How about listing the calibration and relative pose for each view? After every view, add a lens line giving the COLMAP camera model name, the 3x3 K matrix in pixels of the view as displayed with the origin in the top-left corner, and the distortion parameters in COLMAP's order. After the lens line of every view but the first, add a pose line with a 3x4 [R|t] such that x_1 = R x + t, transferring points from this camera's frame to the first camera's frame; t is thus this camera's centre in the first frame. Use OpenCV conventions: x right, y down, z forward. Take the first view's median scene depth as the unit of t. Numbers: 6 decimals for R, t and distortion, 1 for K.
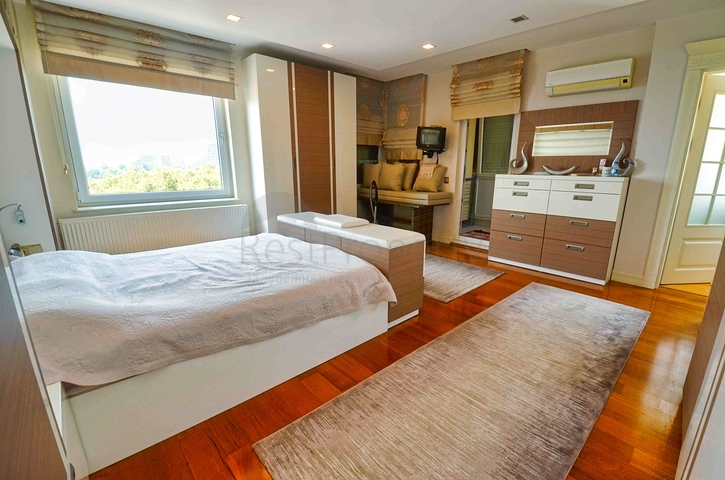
lens RADIAL K [[319.2, 0, 379.3], [0, 319.2, 243.0], [0, 0, 1]] dist [0.010950, -0.019471]
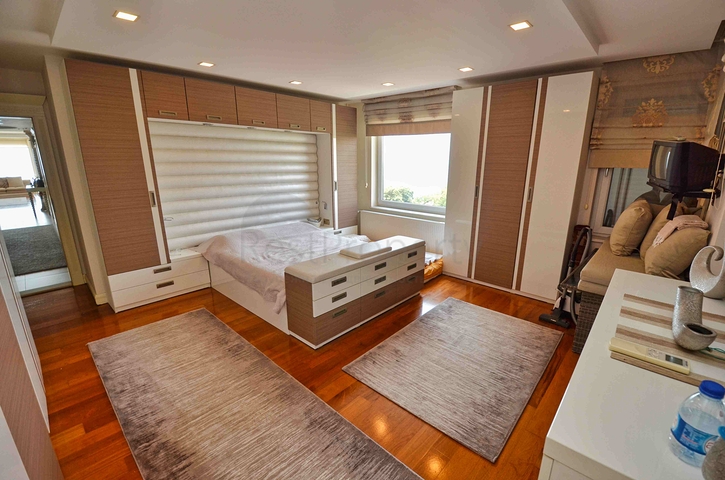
lens RADIAL K [[319.2, 0, 379.3], [0, 319.2, 243.0], [0, 0, 1]] dist [0.010950, -0.019471]
pose [[0.073930, 0.252484, -0.964772, 0.852069], [-0.237161, 0.944117, 0.228905, -0.321361], [0.968653, 0.211883, 0.129678, 0.790844]]
